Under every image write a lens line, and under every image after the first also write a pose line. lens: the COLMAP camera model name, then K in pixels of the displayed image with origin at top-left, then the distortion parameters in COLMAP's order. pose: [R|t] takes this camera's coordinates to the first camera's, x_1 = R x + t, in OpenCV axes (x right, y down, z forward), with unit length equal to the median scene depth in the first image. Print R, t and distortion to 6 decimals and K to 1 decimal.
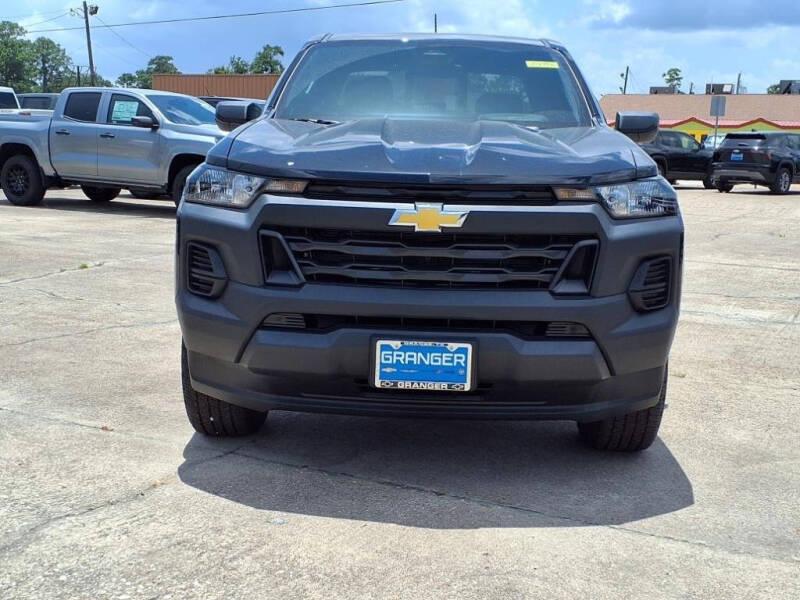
lens RADIAL K [[1059.7, 0, 399.7], [0, 1059.7, 297.1], [0, 0, 1]] dist [0.049368, 0.000000]
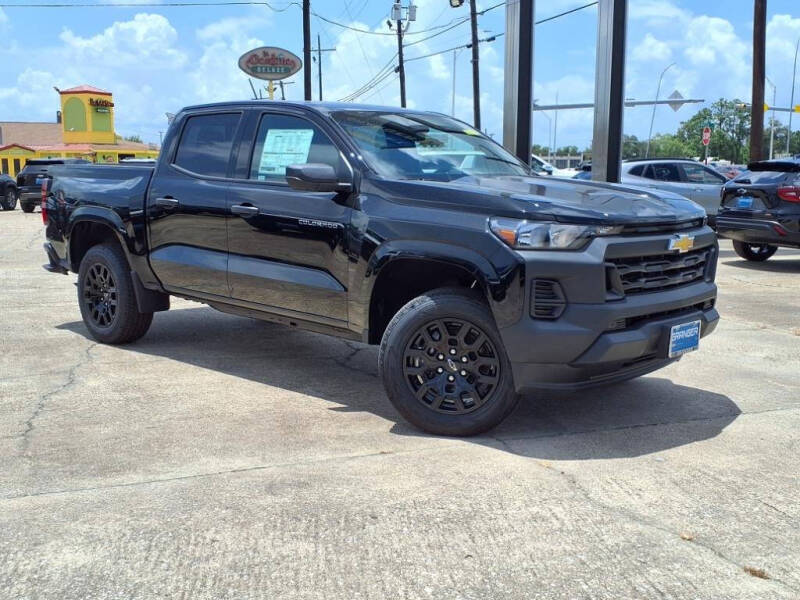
lens RADIAL K [[921.6, 0, 407.5], [0, 921.6, 297.3], [0, 0, 1]] dist [0.044855, 0.000000]
pose [[0.674708, -0.129750, 0.726591, -1.215175], [0.128408, 0.990050, 0.057557, -0.123588], [-0.726829, 0.054466, 0.684656, 0.362337]]
